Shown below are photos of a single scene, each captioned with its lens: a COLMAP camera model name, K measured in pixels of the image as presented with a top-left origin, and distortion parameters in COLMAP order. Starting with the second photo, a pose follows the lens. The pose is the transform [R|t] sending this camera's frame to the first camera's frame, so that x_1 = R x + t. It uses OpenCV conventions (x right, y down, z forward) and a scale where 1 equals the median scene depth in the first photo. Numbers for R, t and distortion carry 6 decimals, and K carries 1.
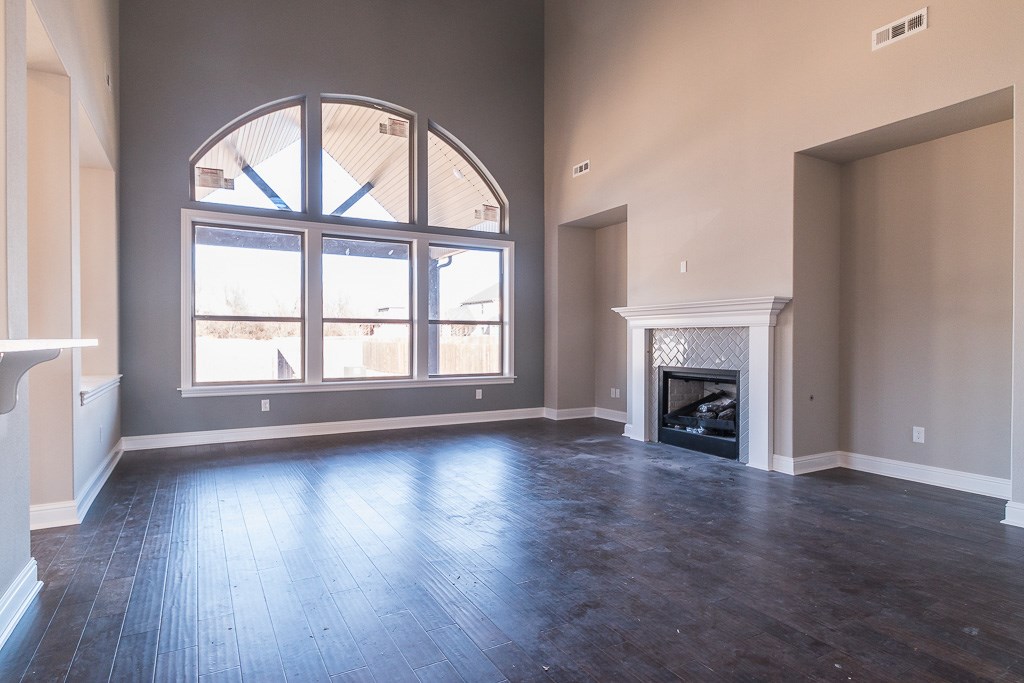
lens RADIAL K [[545.0, 0, 512.0], [0, 545.0, 341.5], [0, 0, 1]] dist [0.001734, 0.000215]
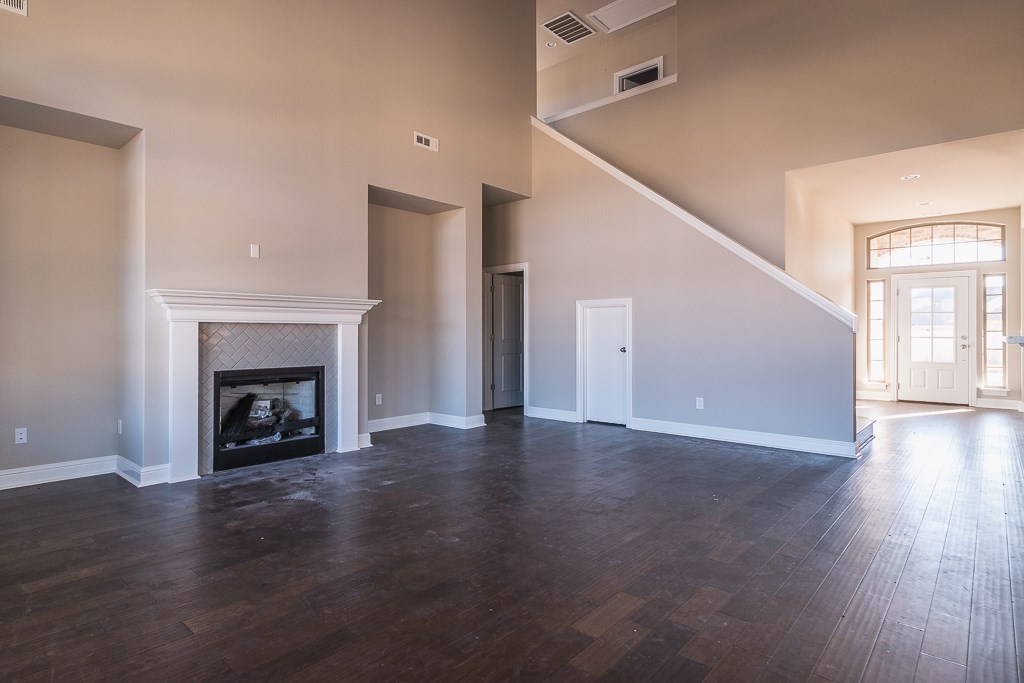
lens RADIAL K [[520.0, 0, 514.0], [0, 520.0, 330.2], [0, 0, 1]] dist [0.002314, 0.000463]
pose [[-0.306552, 0.000681, 0.951854, -0.644975], [-0.006005, 0.999978, -0.002649, -0.015389], [-0.951835, -0.006528, -0.306542, 0.964318]]
